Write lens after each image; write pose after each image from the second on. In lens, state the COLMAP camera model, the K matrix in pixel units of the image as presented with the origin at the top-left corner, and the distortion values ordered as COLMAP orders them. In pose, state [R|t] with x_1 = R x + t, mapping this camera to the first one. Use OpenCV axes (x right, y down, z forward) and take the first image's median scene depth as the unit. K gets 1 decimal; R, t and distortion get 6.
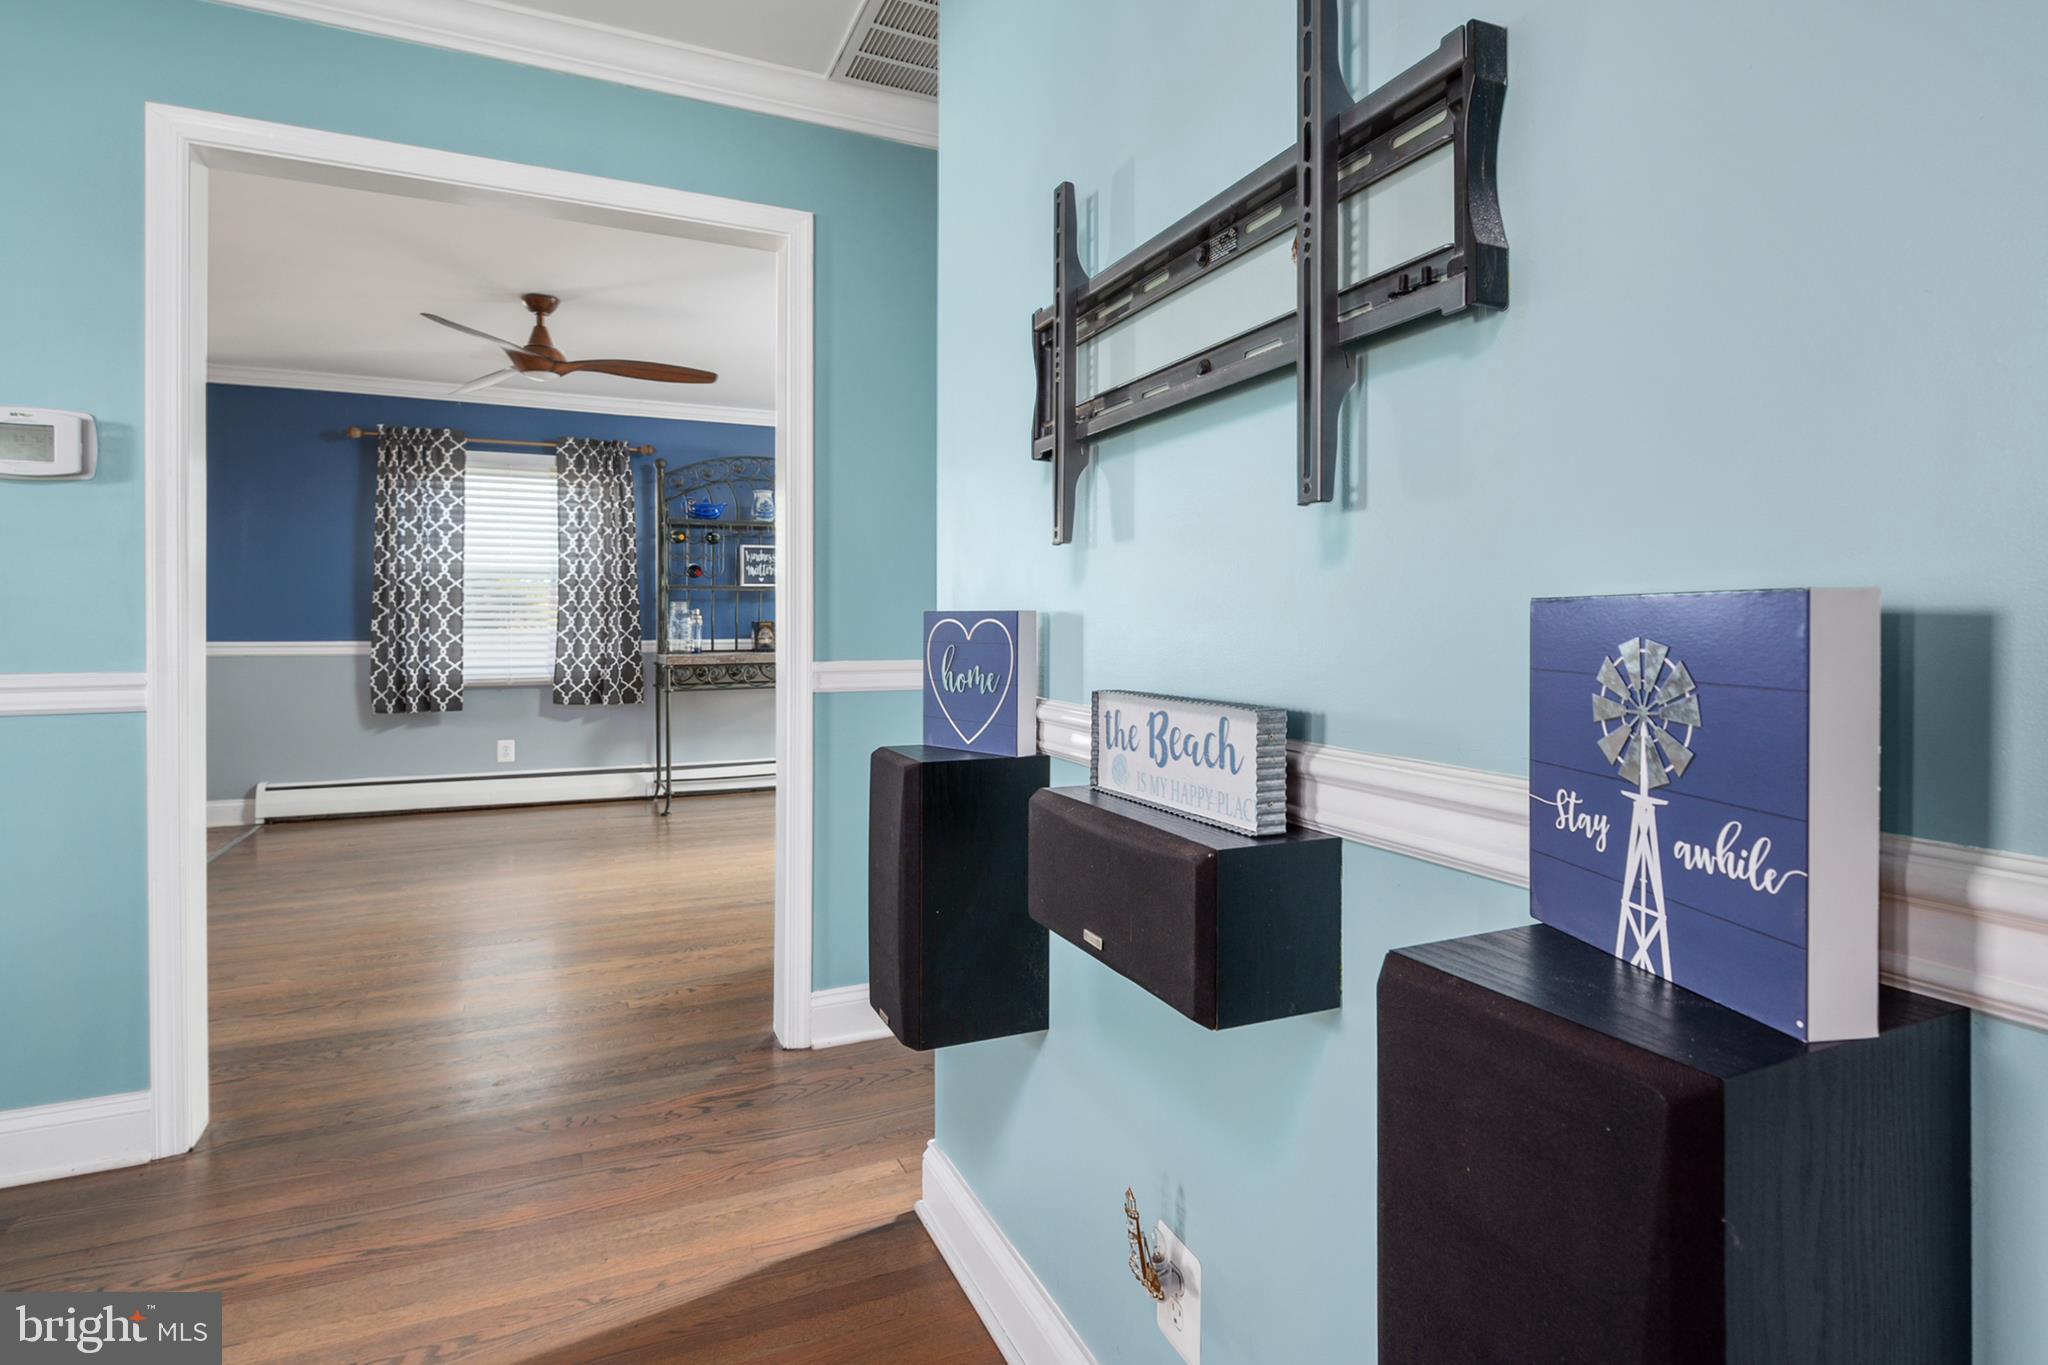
lens RADIAL K [[1041.0, 0, 1032.6], [0, 1041.0, 631.5], [0, 0, 1]] dist [-0.000613, 0.000084]
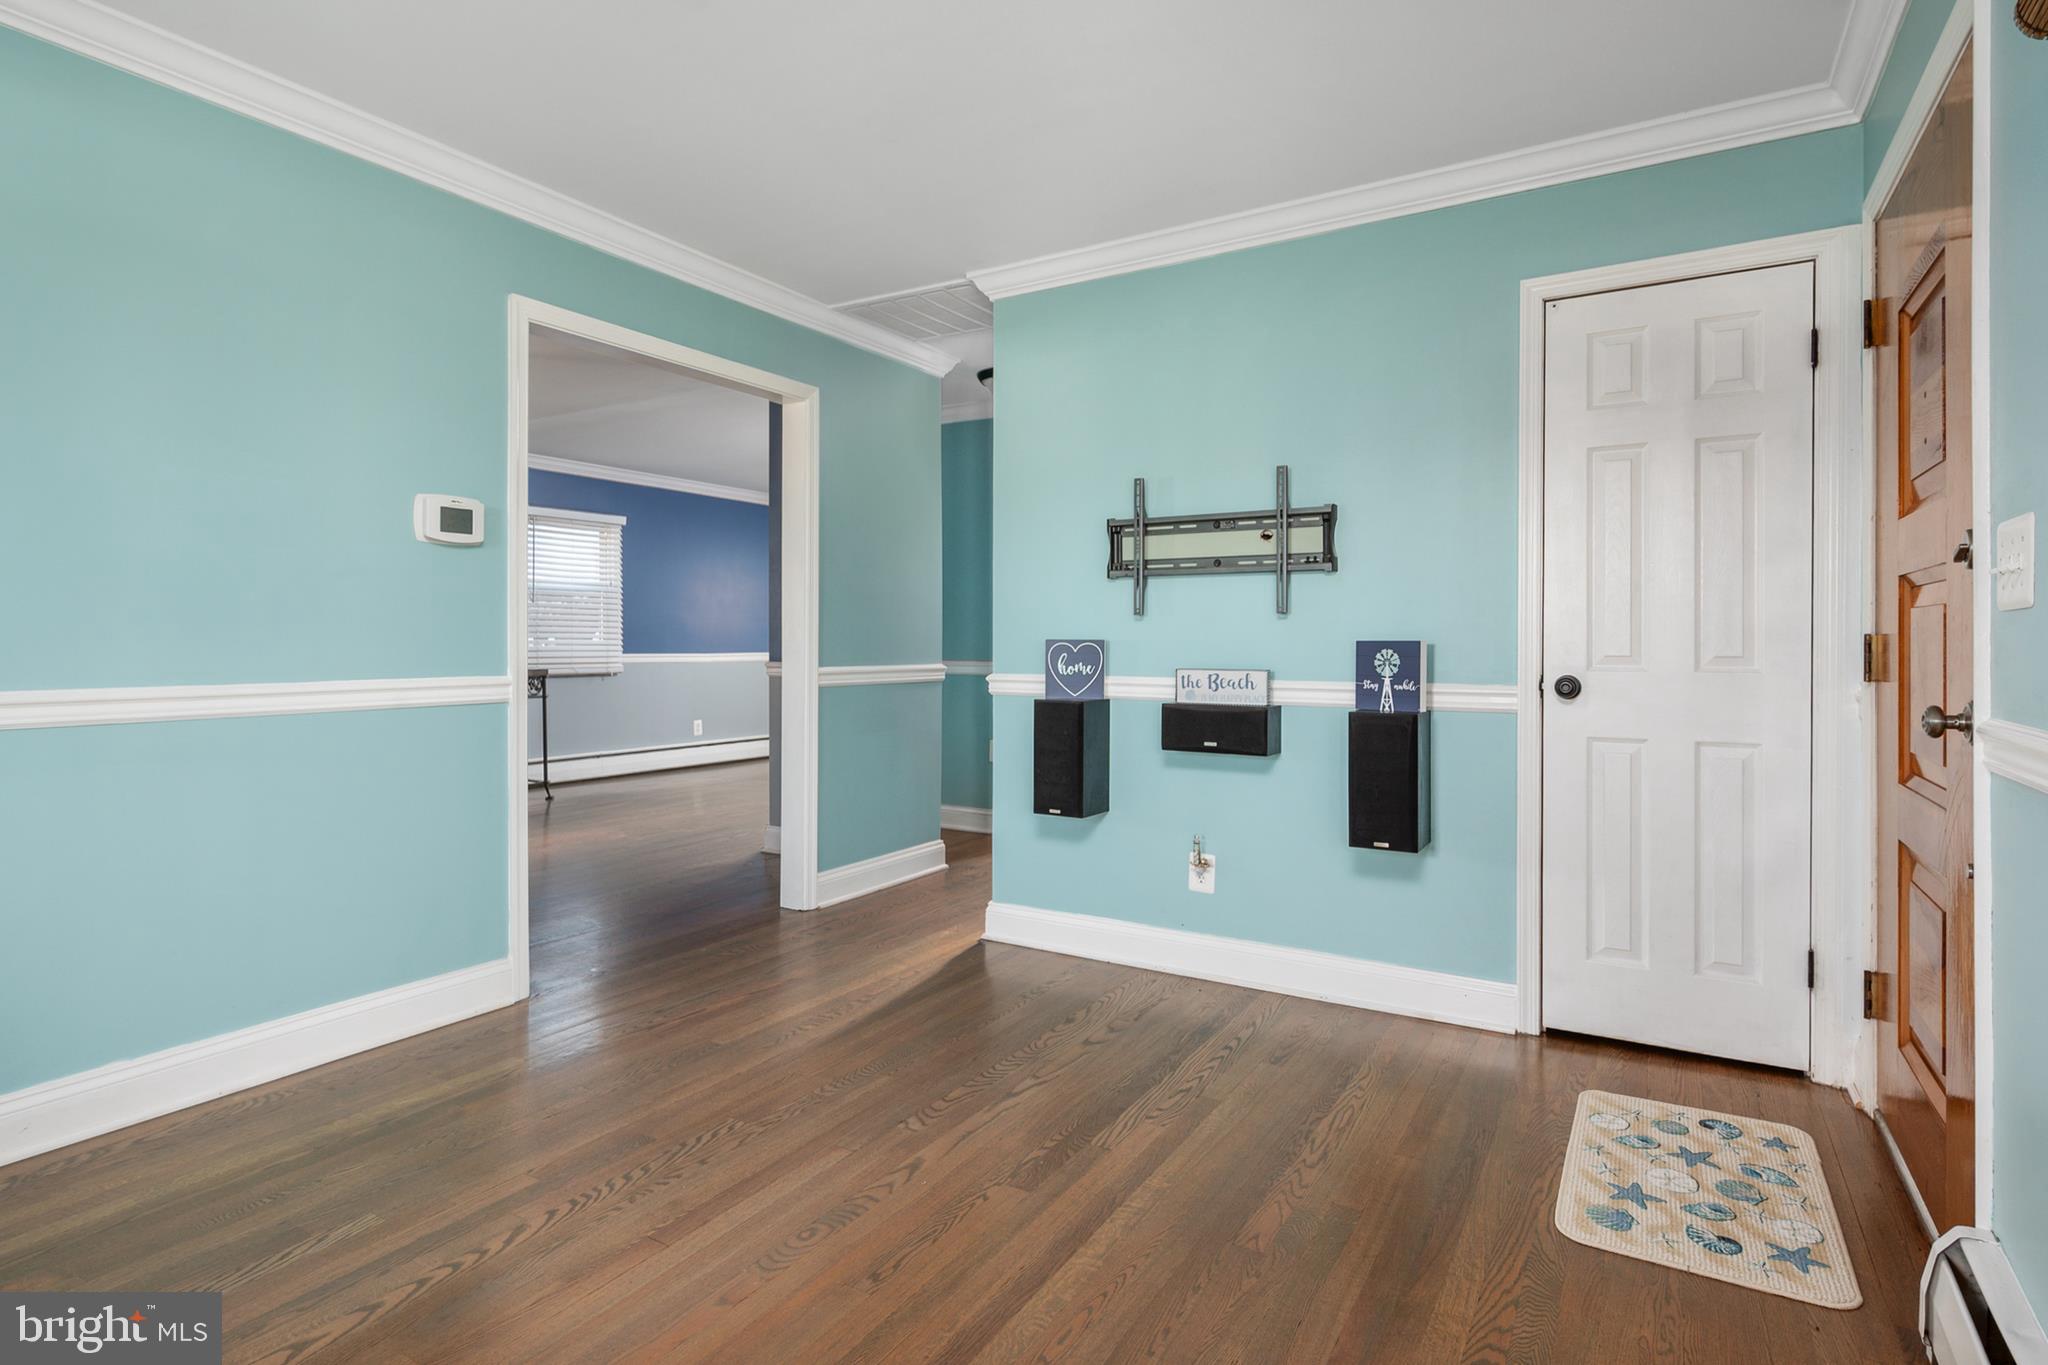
lens RADIAL K [[1062.2, 0, 1029.9], [0, 1062.2, 646.6], [0, 0, 1]] dist [0.000083, 0.000475]
pose [[0.828081, 0.000329, 0.560609, -2.062102], [0.000893, 0.999998, -0.001905, 0.001669], [-0.560608, 0.002078, 0.828079, -1.286951]]
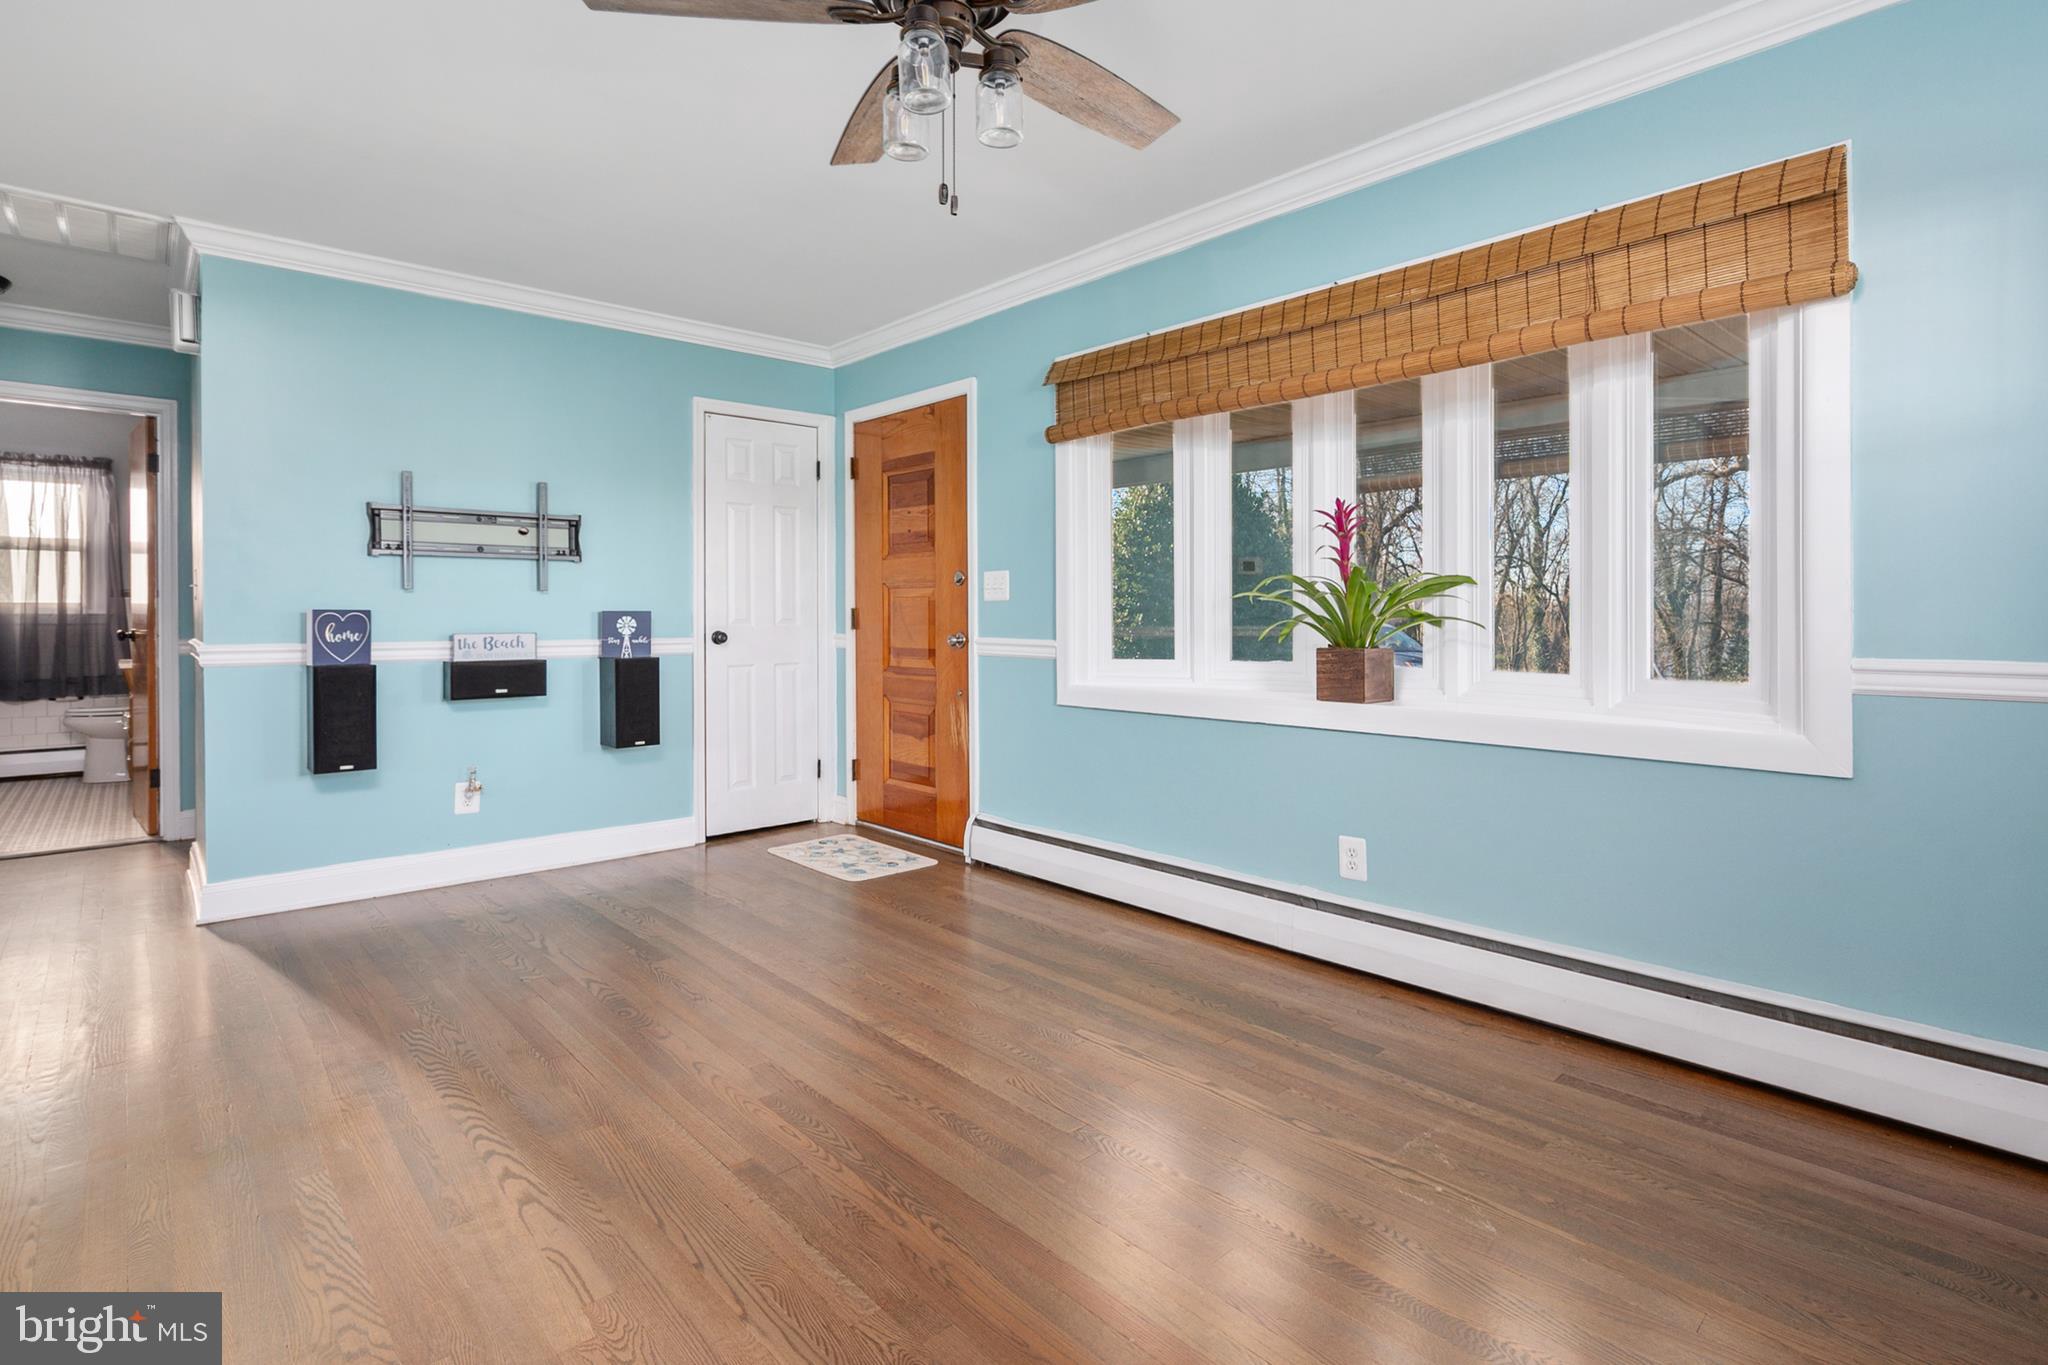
lens RADIAL K [[991.1, 0, 1026.0], [0, 991.1, 615.4], [0, 0, 1]] dist [0.001441, 0.000713]
pose [[-0.293822, -0.001585, 0.955859, -3.993644], [0.006861, 0.999969, 0.003768, -0.004496], [-0.955836, 0.007665, -0.293802, 0.150315]]
